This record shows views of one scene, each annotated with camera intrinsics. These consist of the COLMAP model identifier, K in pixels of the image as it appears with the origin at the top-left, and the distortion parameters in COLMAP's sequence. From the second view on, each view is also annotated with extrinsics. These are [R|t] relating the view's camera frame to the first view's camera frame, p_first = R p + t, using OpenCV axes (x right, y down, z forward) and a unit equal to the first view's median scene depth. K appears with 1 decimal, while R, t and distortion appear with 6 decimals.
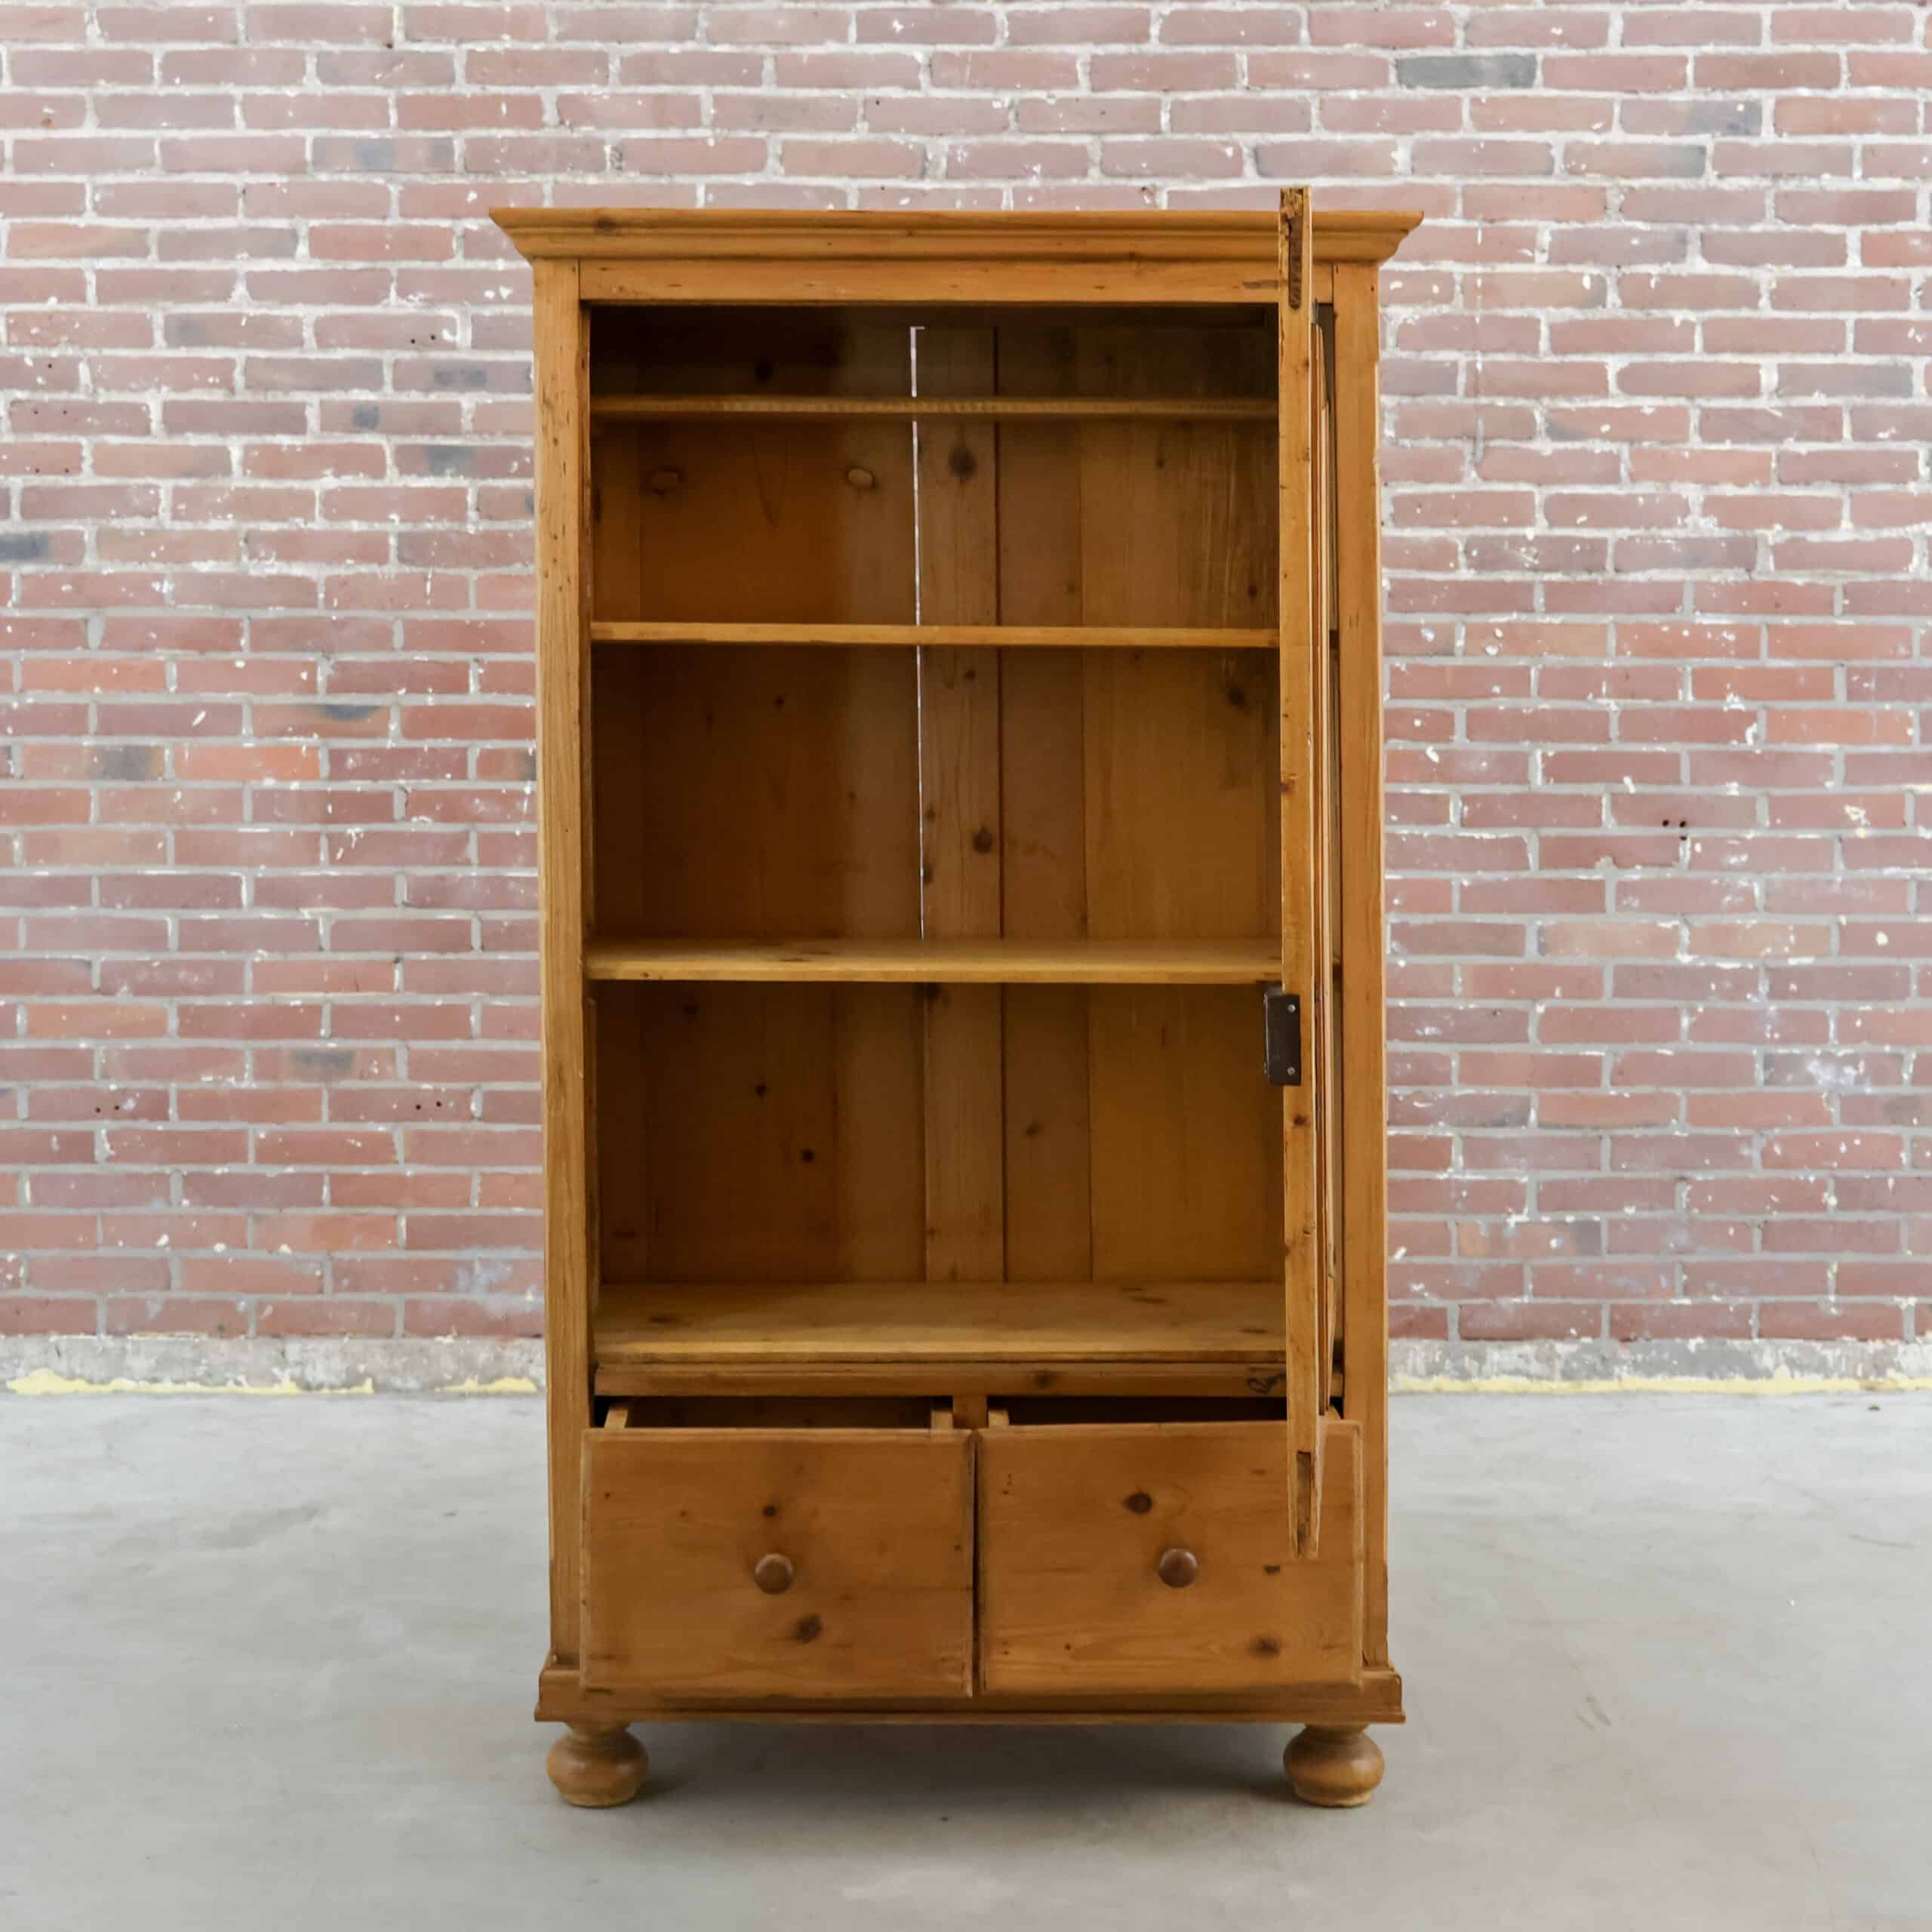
lens RADIAL K [[3437.4, 0, 964.5], [0, 3437.4, 952.3], [0, 0, 1]] dist [-0.018543, 0.000000]
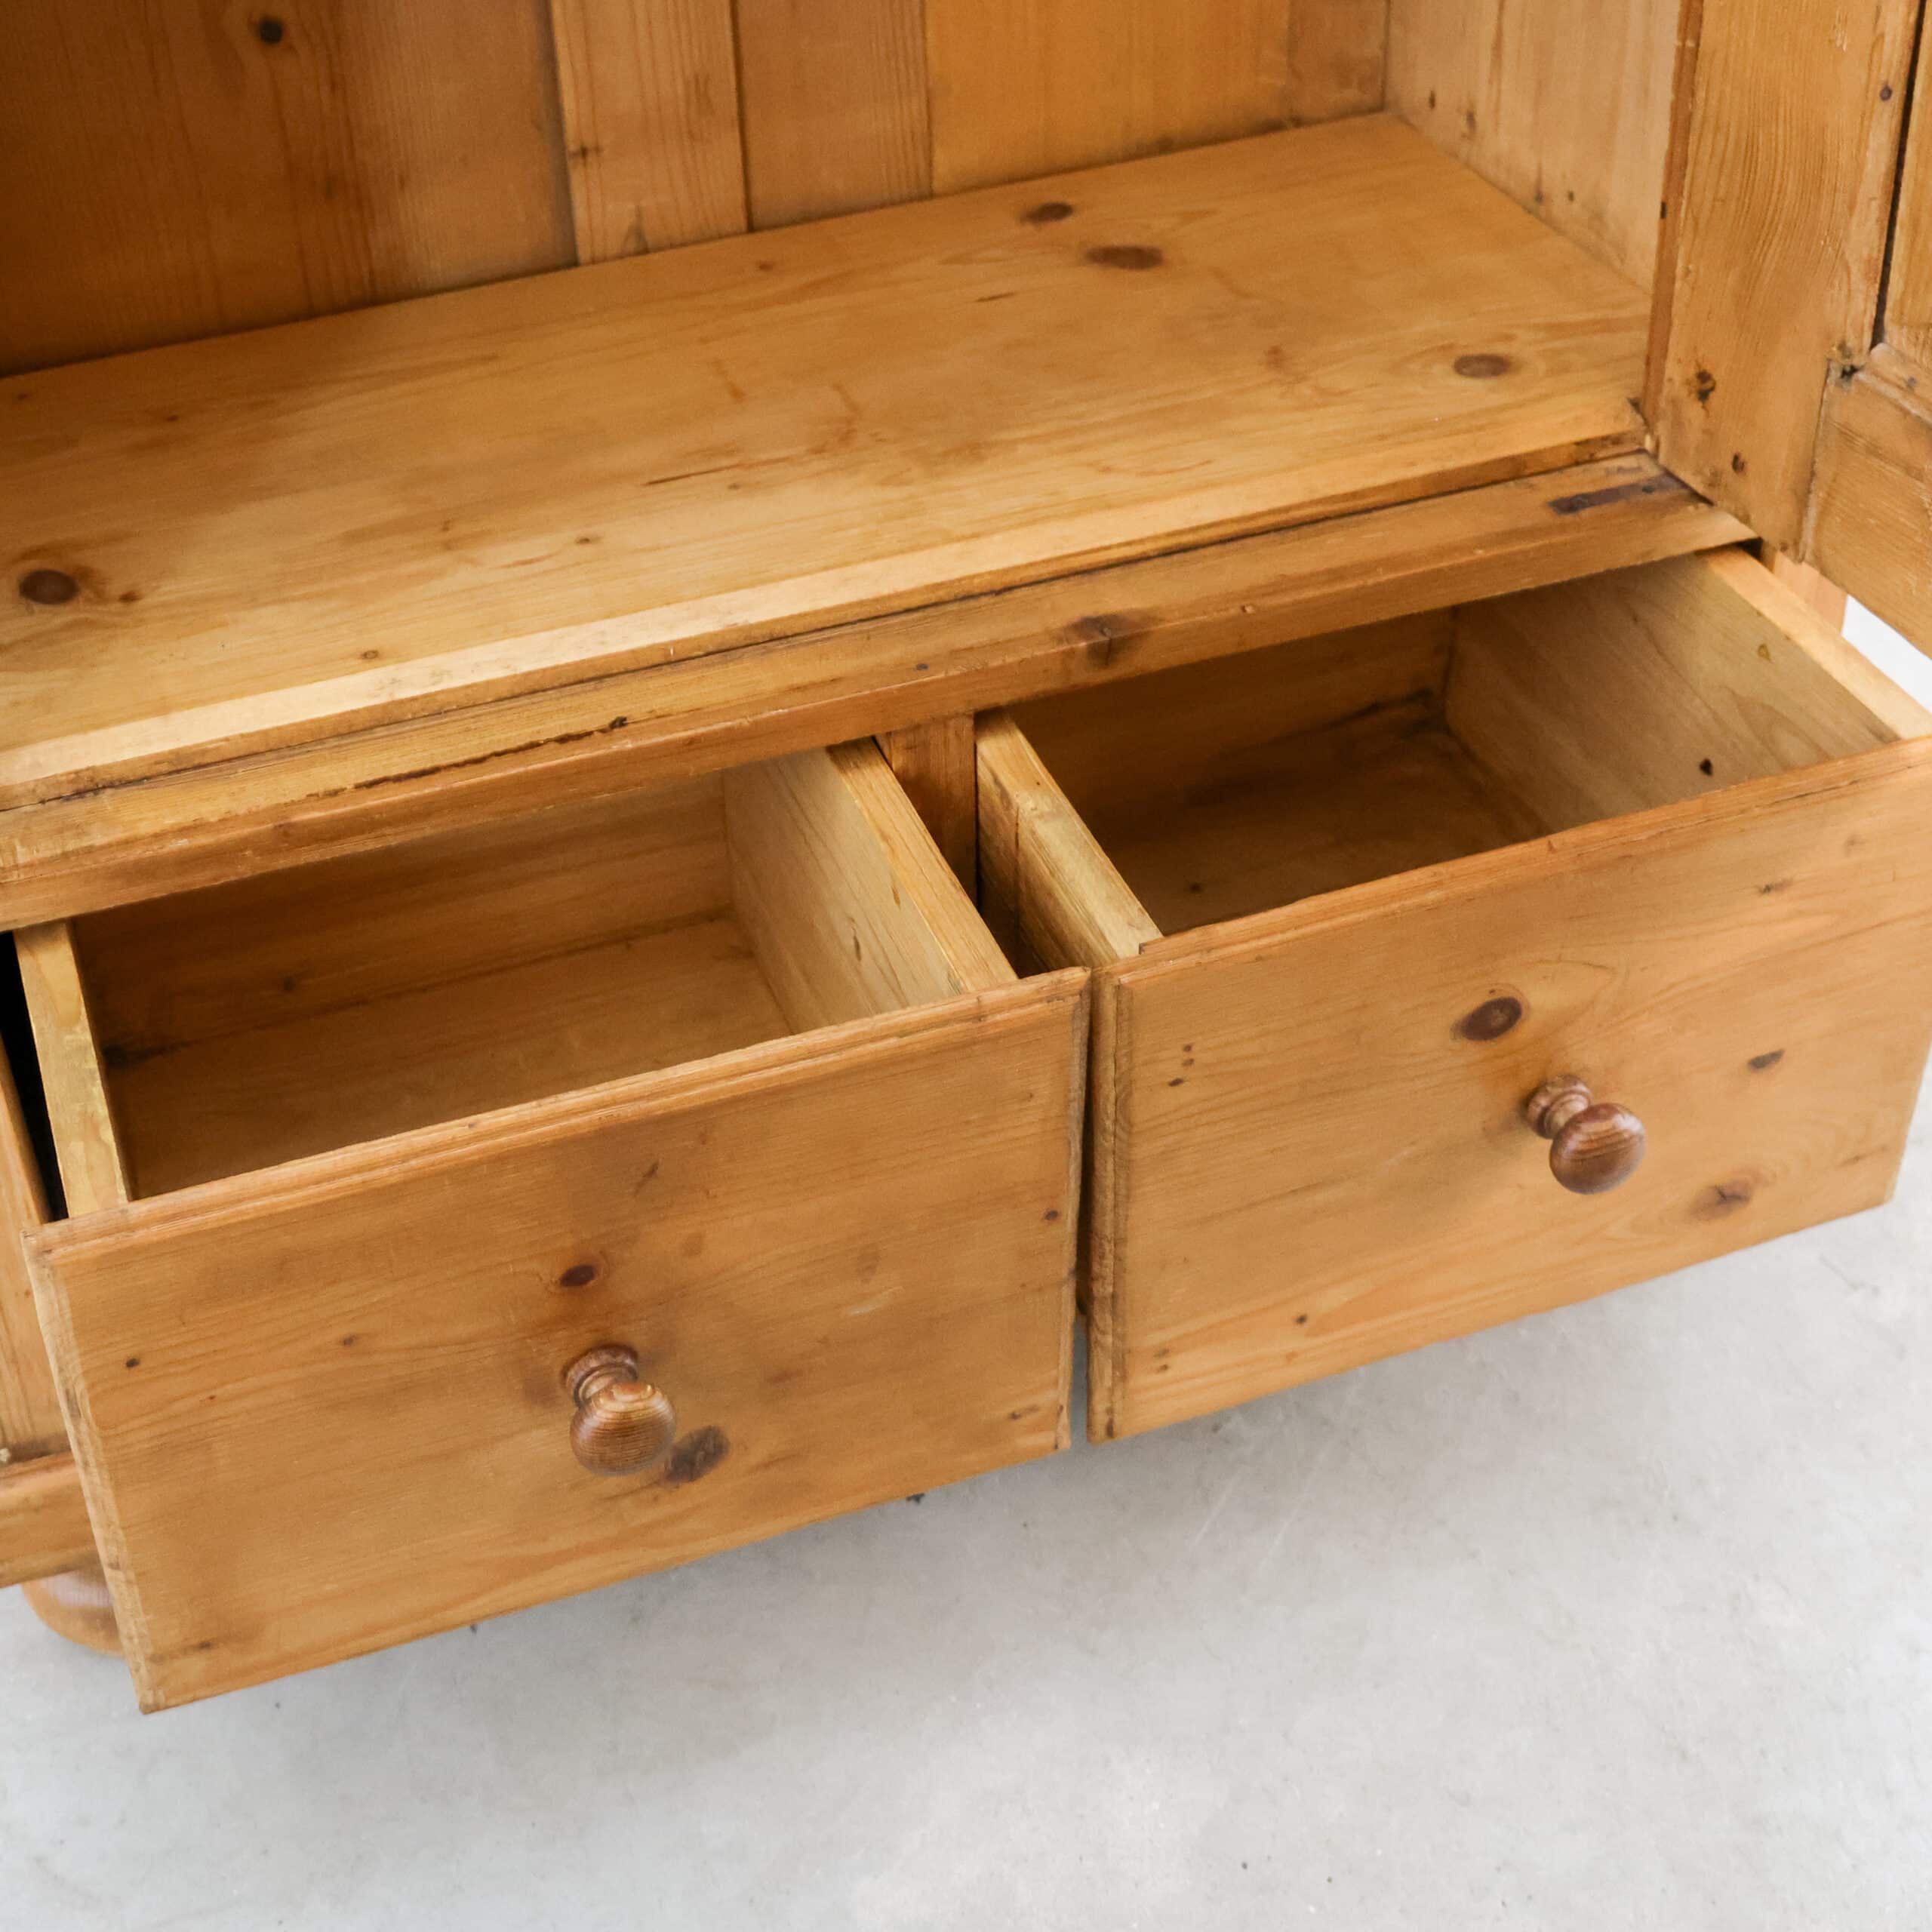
lens RADIAL K [[3437.4, 0, 971.0], [0, 3437.4, 964.1], [0, 0, 1]] dist [-0.018543, 0.000000]
pose [[0.960779, -0.207844, 0.183589, -0.075166], [0.098655, 0.874885, 0.474176, -0.036089], [-0.259174, -0.437466, 0.861076, 0.672009]]
